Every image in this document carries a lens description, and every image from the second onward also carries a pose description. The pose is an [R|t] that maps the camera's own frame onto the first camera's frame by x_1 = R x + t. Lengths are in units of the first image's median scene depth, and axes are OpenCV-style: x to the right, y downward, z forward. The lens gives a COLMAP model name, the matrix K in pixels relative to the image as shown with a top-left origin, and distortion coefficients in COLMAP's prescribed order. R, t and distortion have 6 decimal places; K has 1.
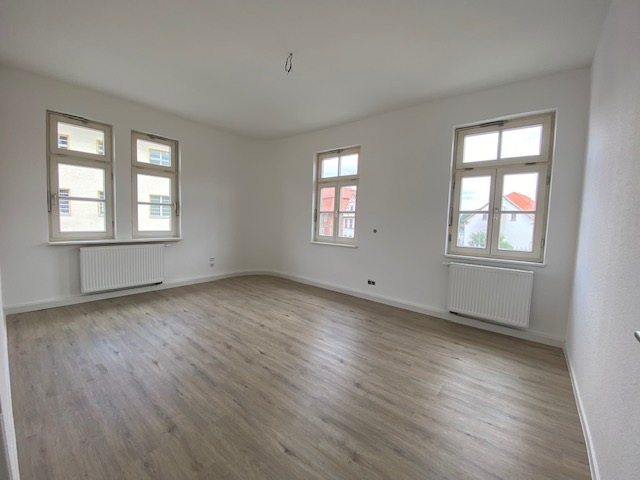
lens RADIAL K [[258.1, 0, 314.2], [0, 258.1, 241.8], [0, 0, 1]] dist [-0.013476, -0.006299]
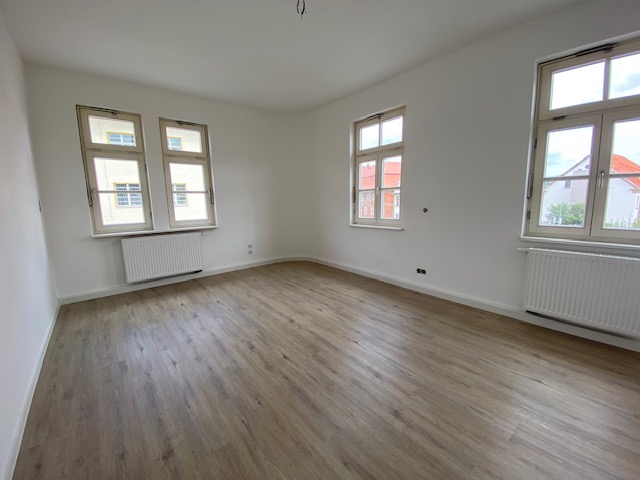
lens RADIAL K [[258.1, 0, 314.8], [0, 258.1, 242.3], [0, 0, 1]] dist [-0.013476, -0.006299]
pose [[0.981514, -0.023397, -0.189954, 0.053744], [0.037967, 0.996577, 0.073433, -0.013808], [0.187586, -0.079288, 0.979043, 0.144679]]
